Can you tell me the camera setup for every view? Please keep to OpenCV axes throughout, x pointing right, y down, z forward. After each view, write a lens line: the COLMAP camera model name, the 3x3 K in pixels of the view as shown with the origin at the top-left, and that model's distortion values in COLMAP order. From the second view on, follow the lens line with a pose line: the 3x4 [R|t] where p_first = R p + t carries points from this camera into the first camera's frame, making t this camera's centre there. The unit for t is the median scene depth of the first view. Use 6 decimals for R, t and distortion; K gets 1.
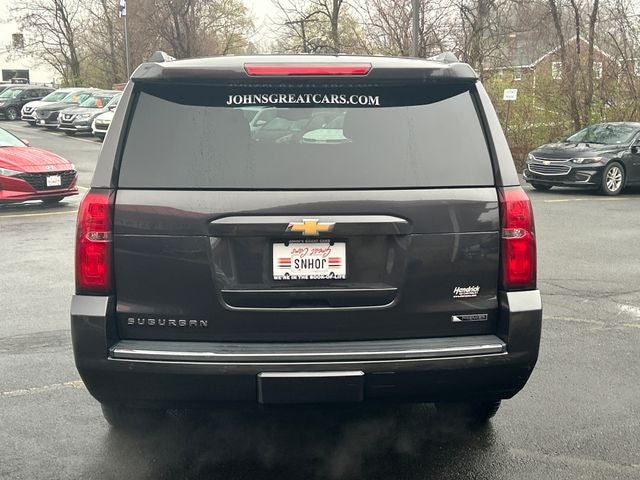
lens RADIAL K [[936.3, 0, 320.0], [0, 936.3, 240.0], [0, 0, 1]] dist [-0.004332, -0.135984]
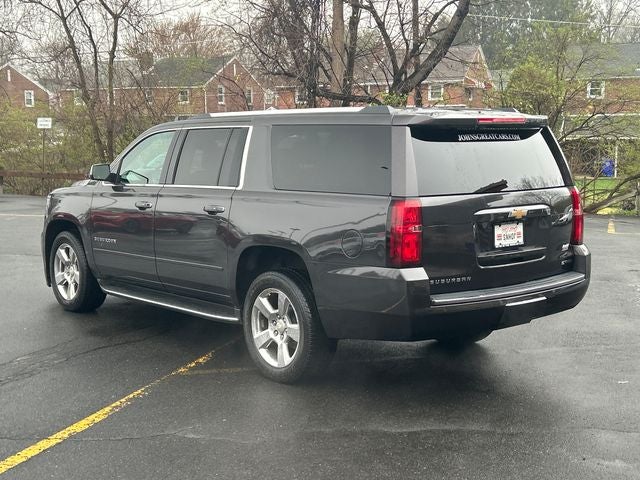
lens RADIAL K [[936.3, 0, 320.0], [0, 936.3, 240.0], [0, 0, 1]] dist [-0.004332, -0.135984]
pose [[0.808989, -0.074424, 0.583093, -1.216165], [0.089920, 0.995946, 0.002363, -0.002564], [-0.580905, 0.050521, 0.812402, -0.139539]]
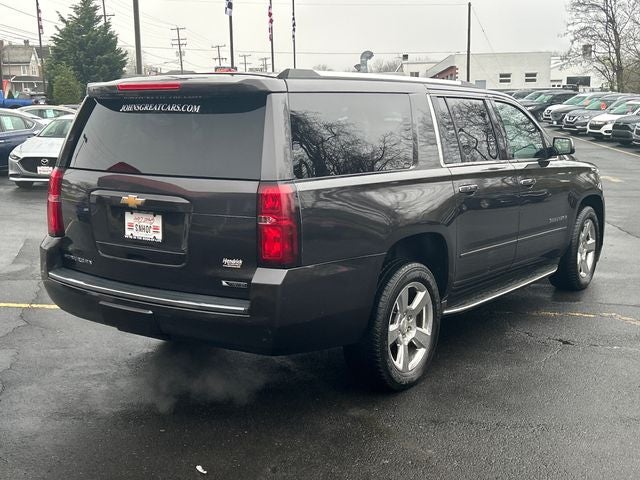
lens RADIAL K [[784.9, 0, 320.0], [0, 784.9, 240.0], [0, 0, 1]] dist [0.335988, -0.774930]
pose [[0.762956, 0.099019, -0.638822, 0.917592], [-0.086875, 0.994940, 0.050462, -0.038841], [0.640587, 0.016998, 0.767698, 0.264543]]
